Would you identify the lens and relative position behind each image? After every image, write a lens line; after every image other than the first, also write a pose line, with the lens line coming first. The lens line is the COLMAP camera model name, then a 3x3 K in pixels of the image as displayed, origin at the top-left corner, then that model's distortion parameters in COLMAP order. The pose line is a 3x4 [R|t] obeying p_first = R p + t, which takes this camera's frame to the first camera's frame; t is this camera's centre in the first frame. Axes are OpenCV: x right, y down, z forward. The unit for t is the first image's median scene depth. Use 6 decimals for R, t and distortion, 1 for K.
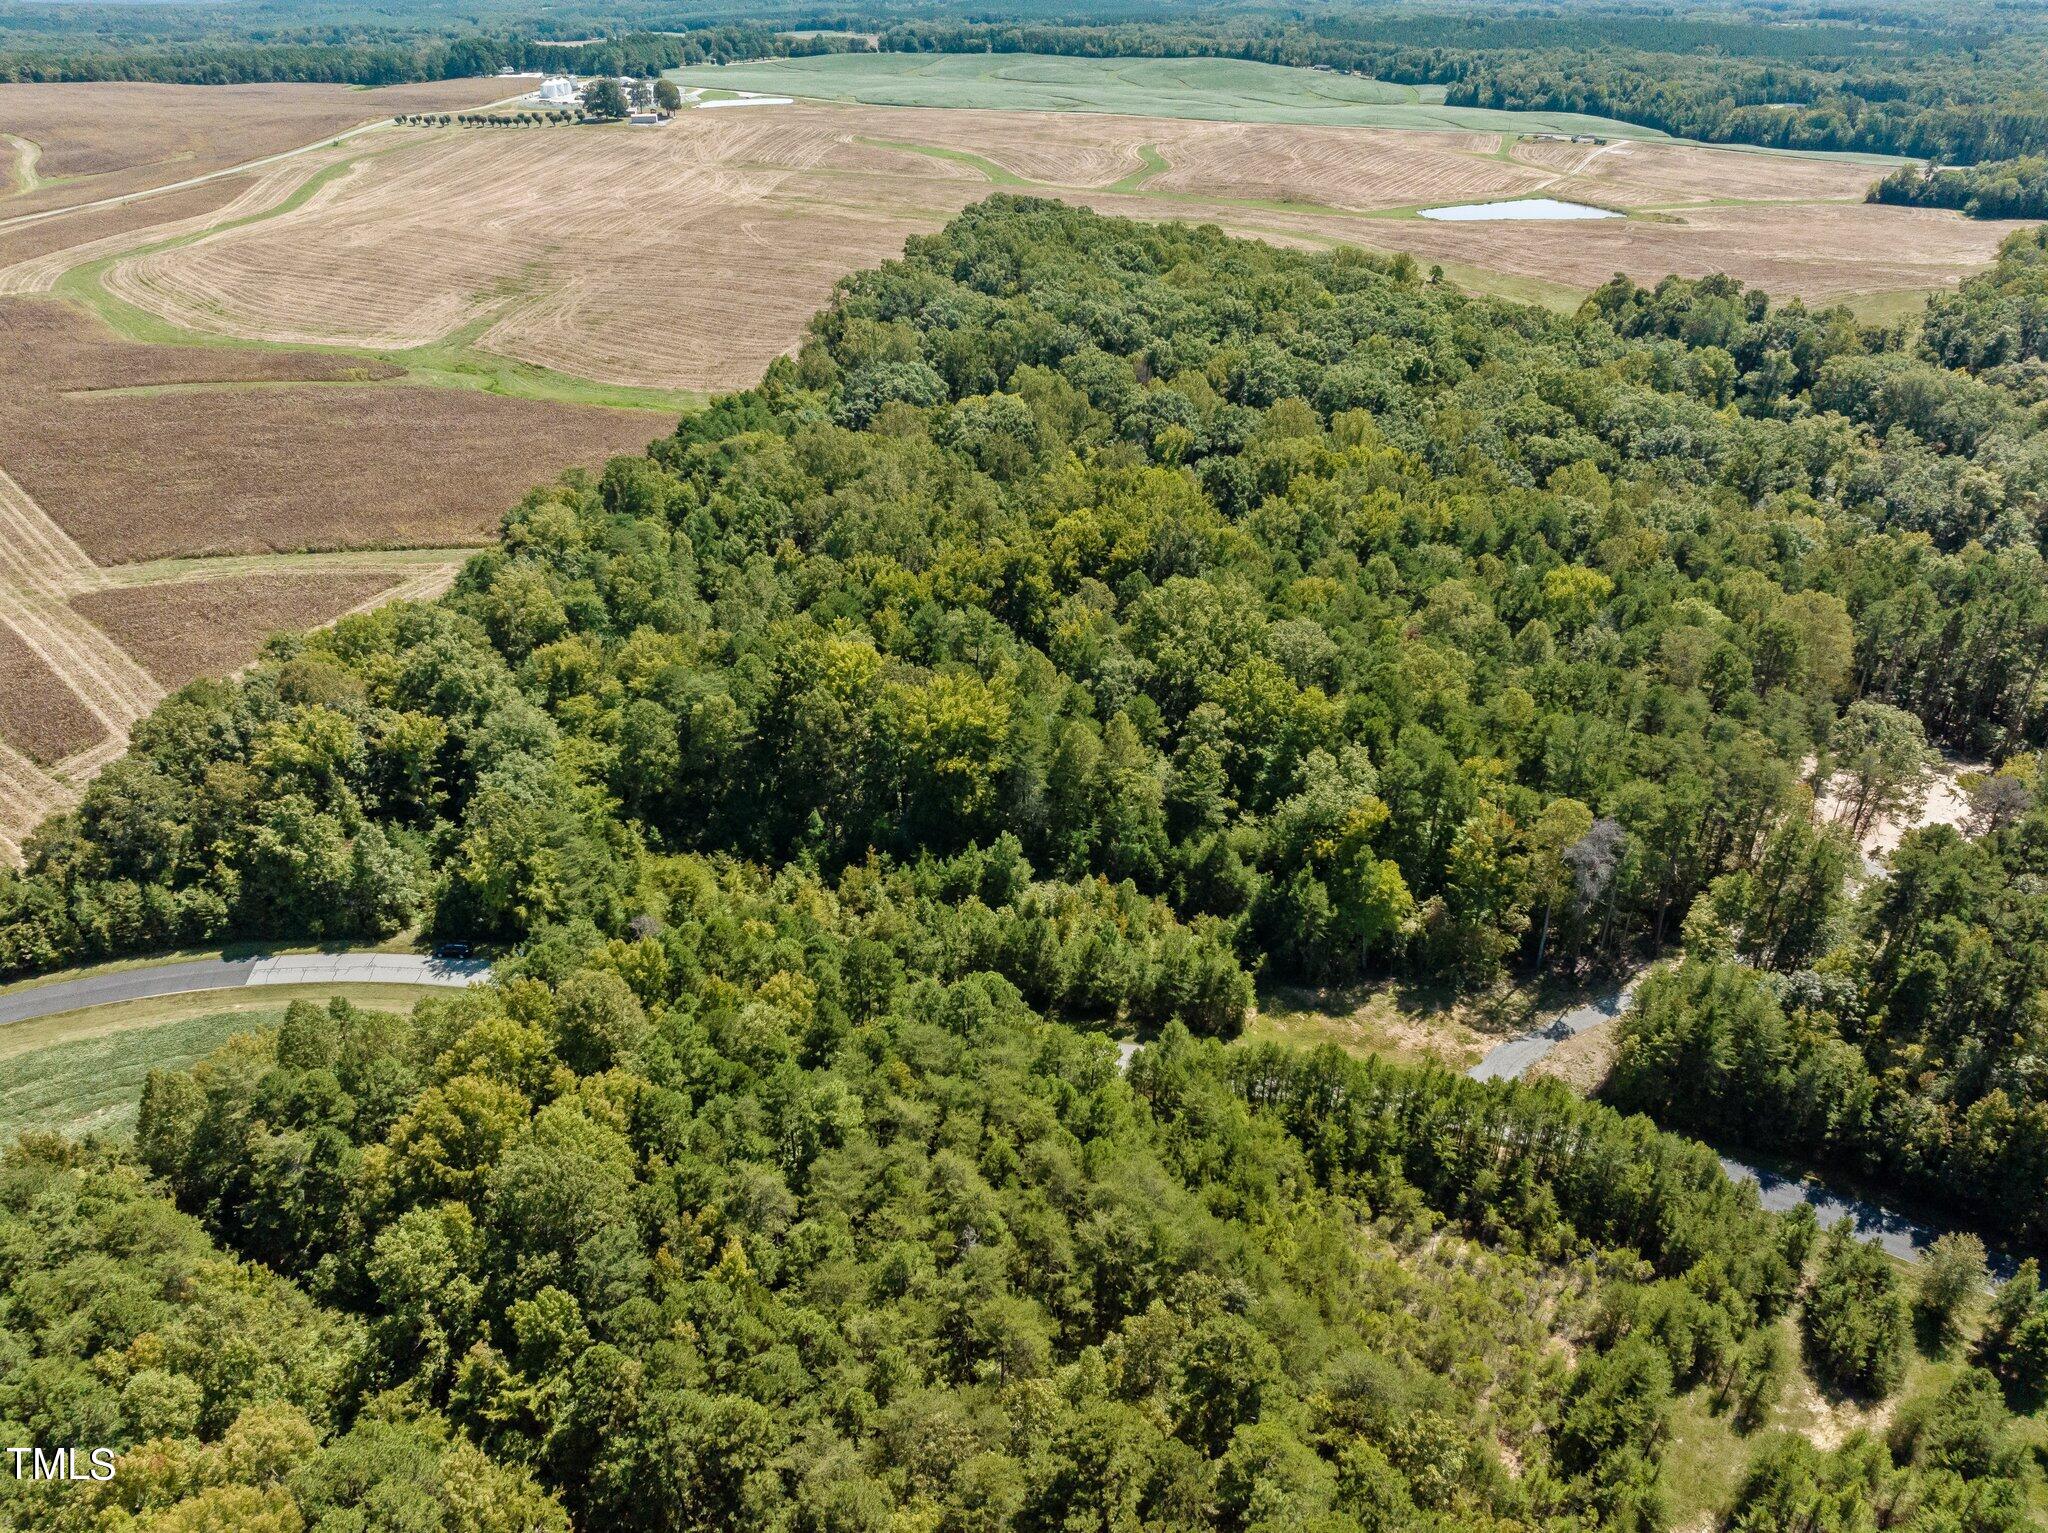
lens RADIAL K [[1468.3, 0, 1024.0], [0, 1468.3, 766.5], [0, 0, 1]] dist [-0.075973, 0.049774]
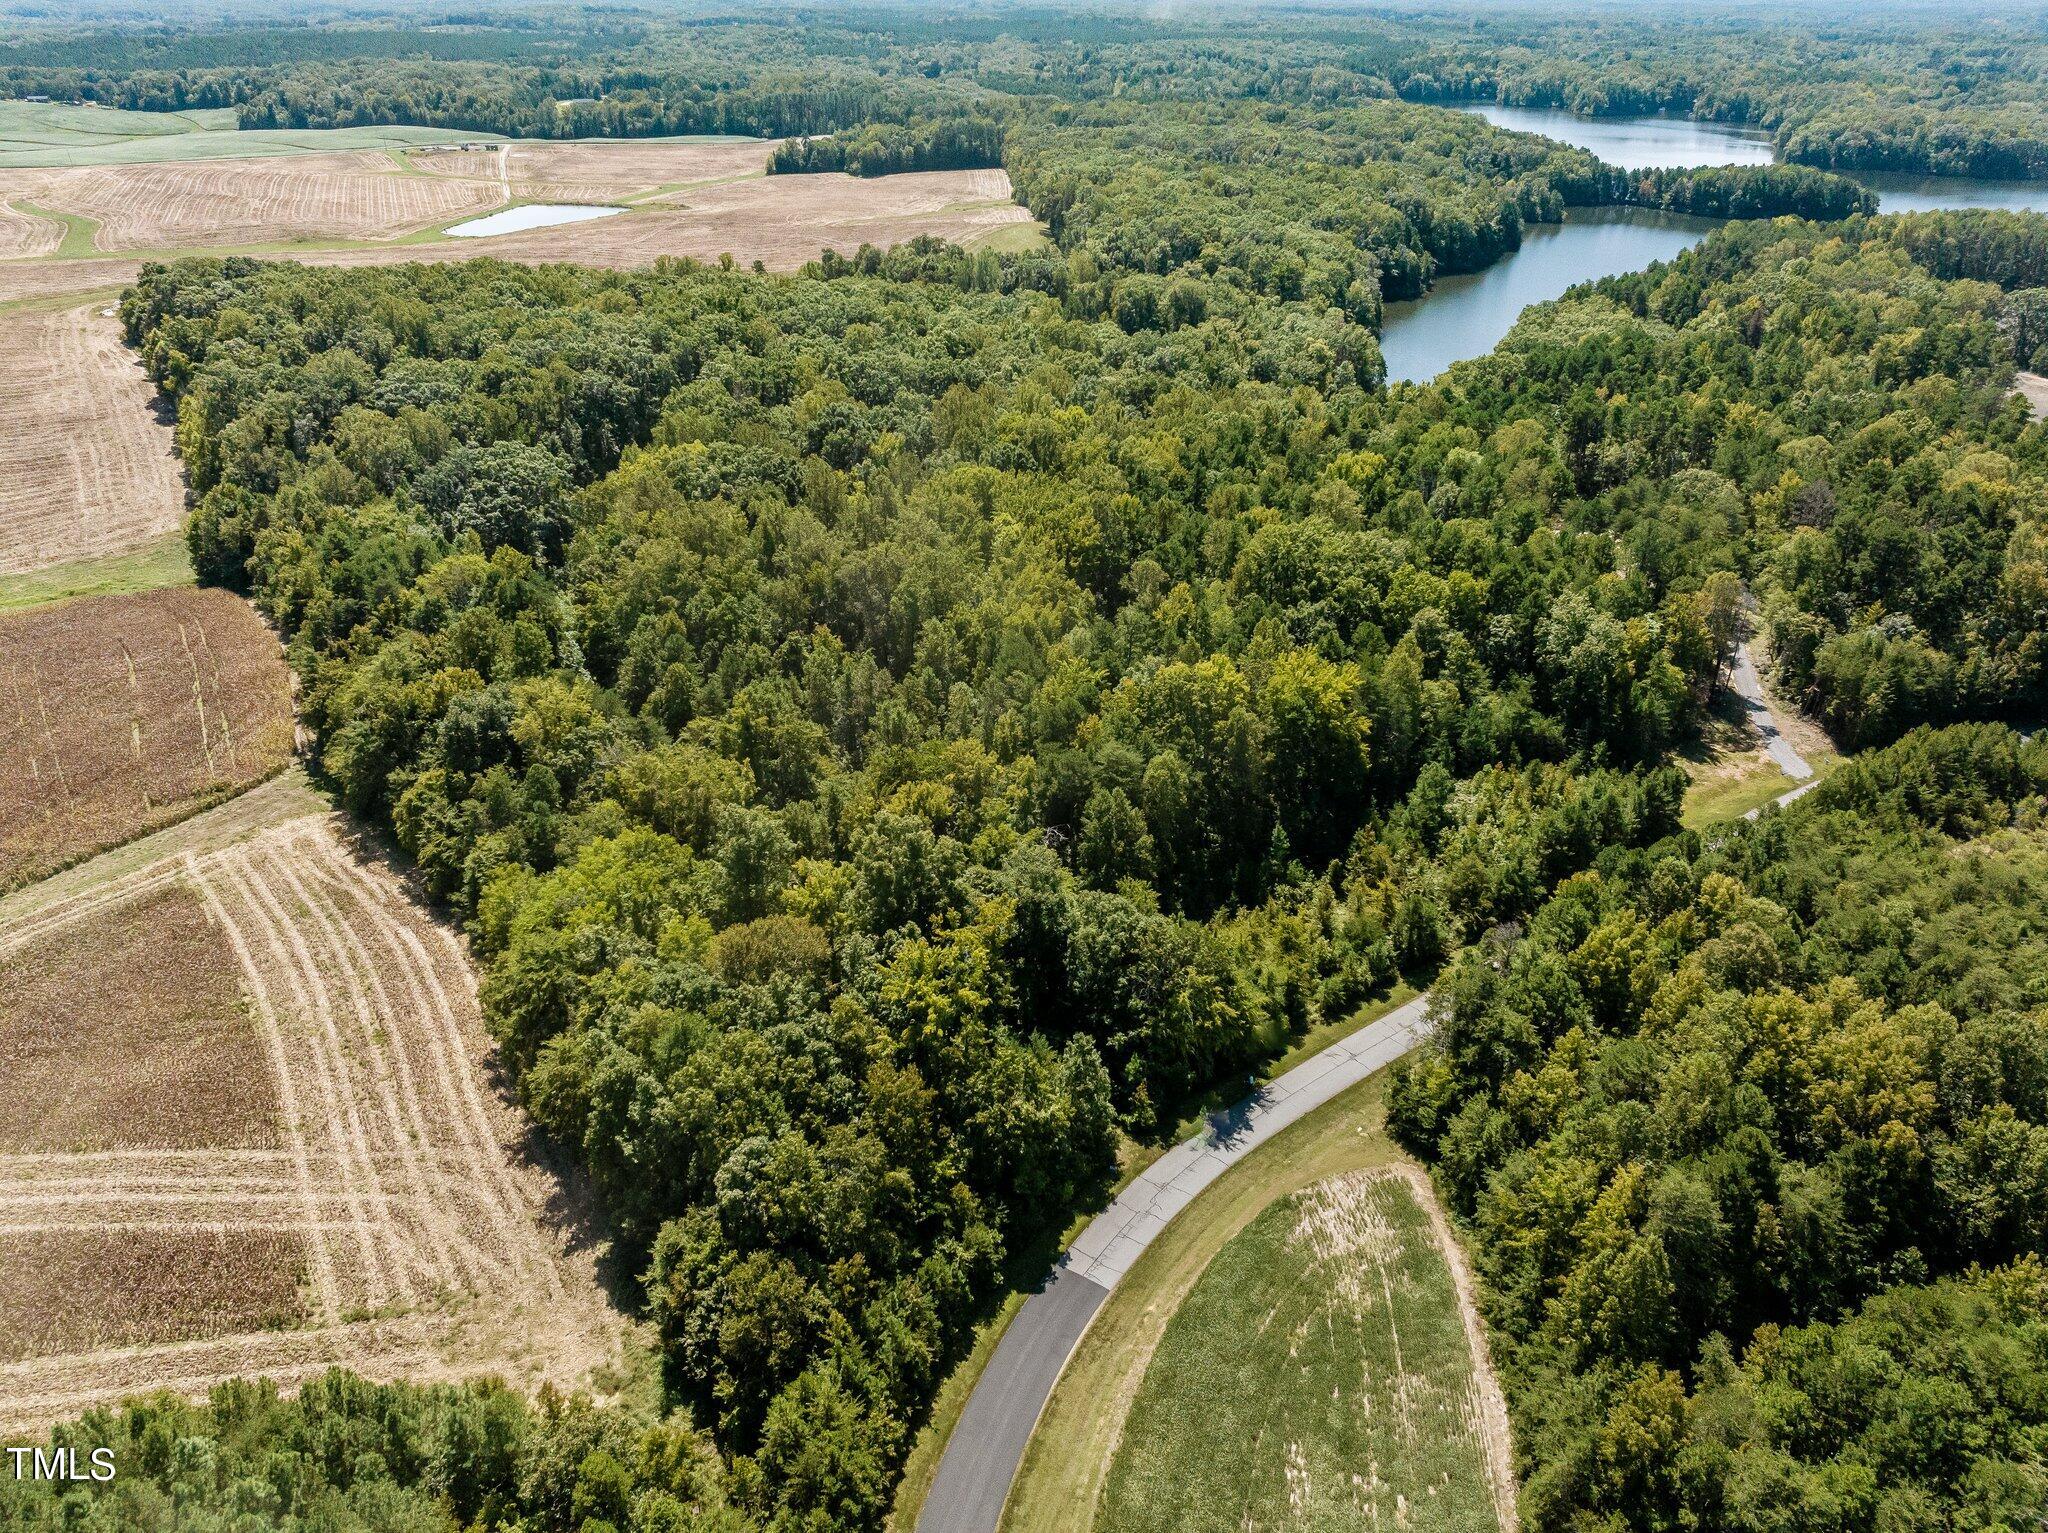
lens RADIAL K [[1468.3, 0, 1024.0], [0, 1468.3, 766.5], [0, 0, 1]] dist [-0.075973, 0.049774]
pose [[0.659340, -0.355575, 0.662448, -0.212127], [0.359659, 0.922911, 0.137410, -0.047921], [-0.660240, 0.147655, 0.736398, 0.093653]]
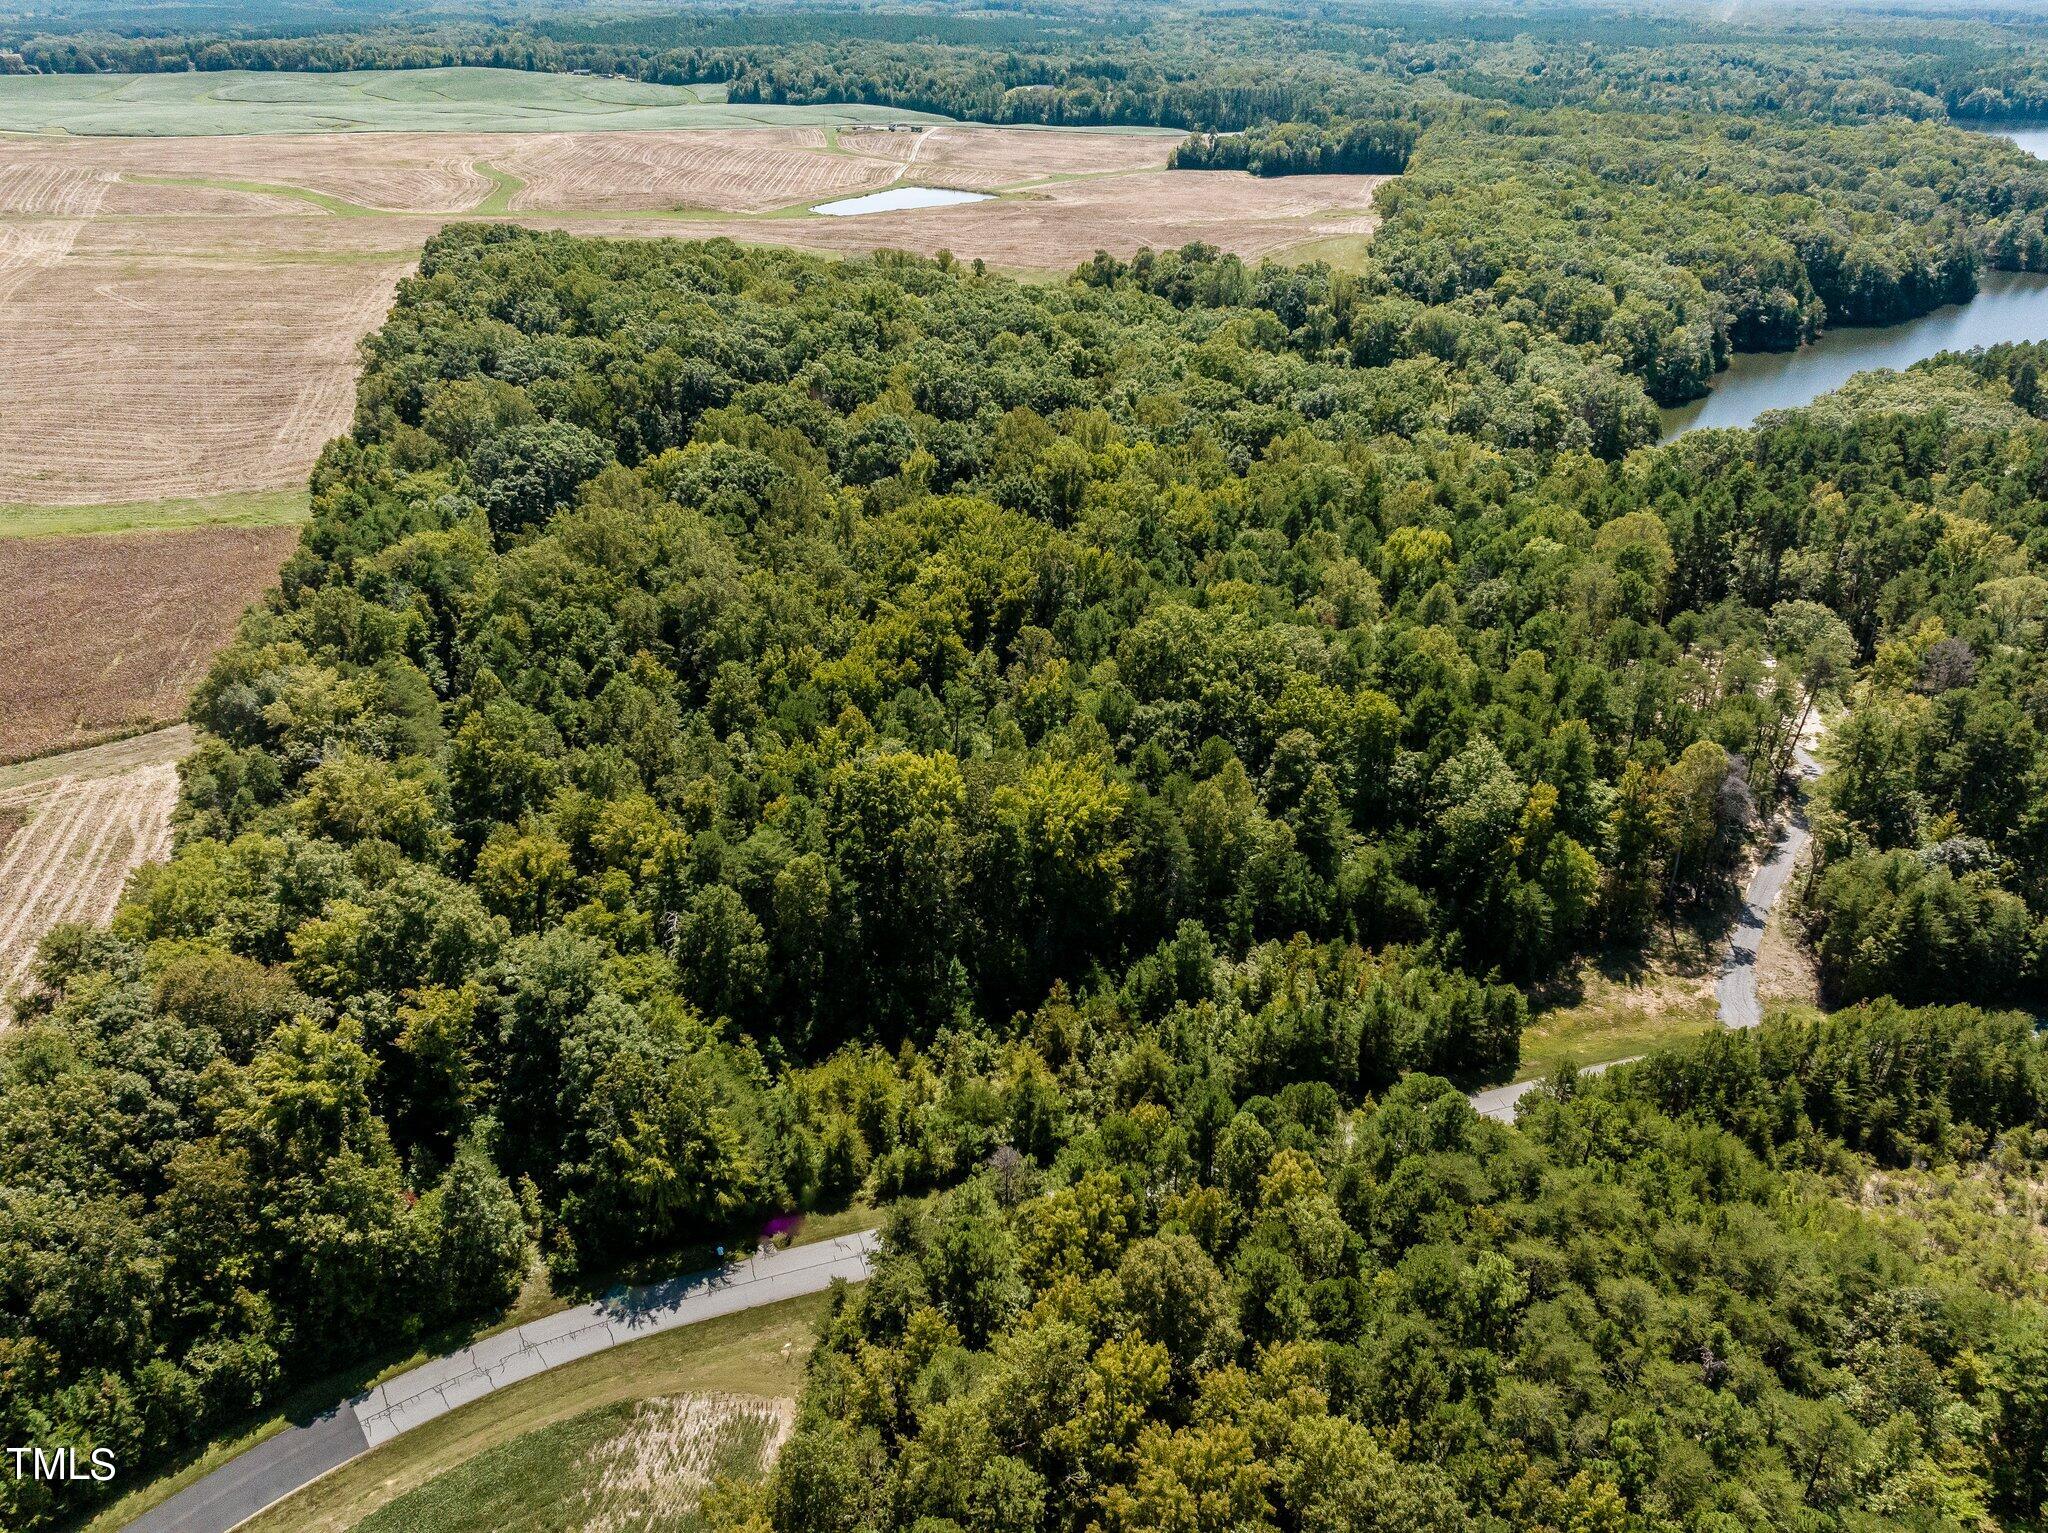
lens RADIAL K [[1468.3, 0, 1024.0], [0, 1468.3, 766.5], [0, 0, 1]] dist [-0.075973, 0.049774]
pose [[0.873963, -0.230327, 0.427946, -0.105669], [0.230790, 0.971633, 0.051623, -0.026479], [-0.427697, 0.053649, 0.902329, 0.053585]]
